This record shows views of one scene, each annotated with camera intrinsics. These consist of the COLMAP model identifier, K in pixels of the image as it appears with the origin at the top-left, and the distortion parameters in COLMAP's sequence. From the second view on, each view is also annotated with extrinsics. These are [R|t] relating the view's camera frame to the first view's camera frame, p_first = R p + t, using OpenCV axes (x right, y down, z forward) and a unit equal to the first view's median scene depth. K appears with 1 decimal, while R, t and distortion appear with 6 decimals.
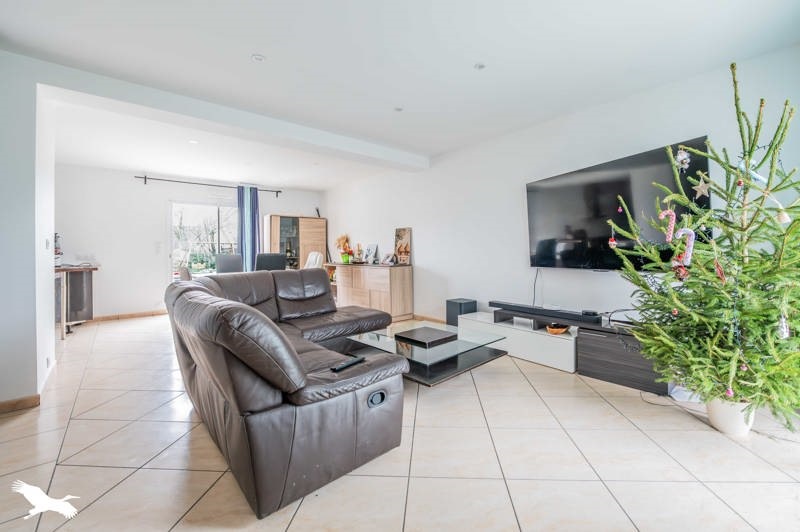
lens RADIAL K [[317.1, 0, 403.1], [0, 317.1, 257.6], [0, 0, 1]] dist [-0.001022, -0.000103]
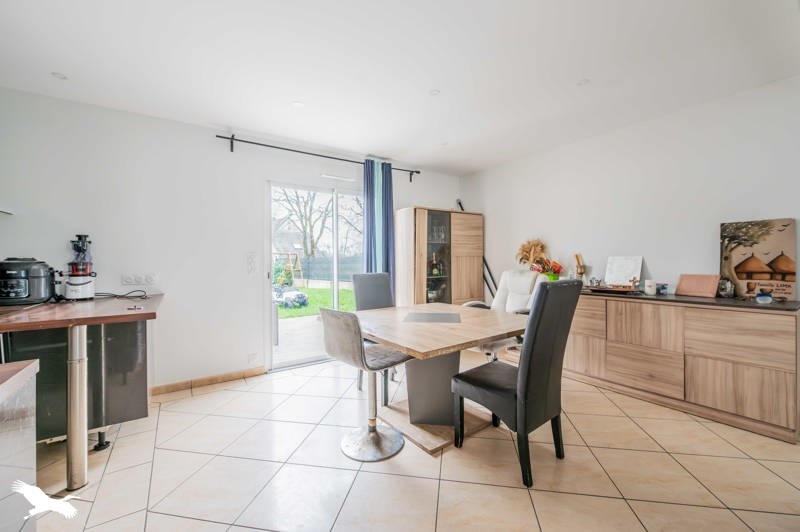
lens RADIAL K [[317.1, 0, 396.6], [0, 317.1, 267.6], [0, 0, 1]] dist [-0.001022, -0.000103]
pose [[0.992356, 0.004930, -0.123313, -0.379891], [-0.004857, 0.999988, 0.000891, -0.018745], [0.123316, -0.000286, 0.992367, 0.396178]]
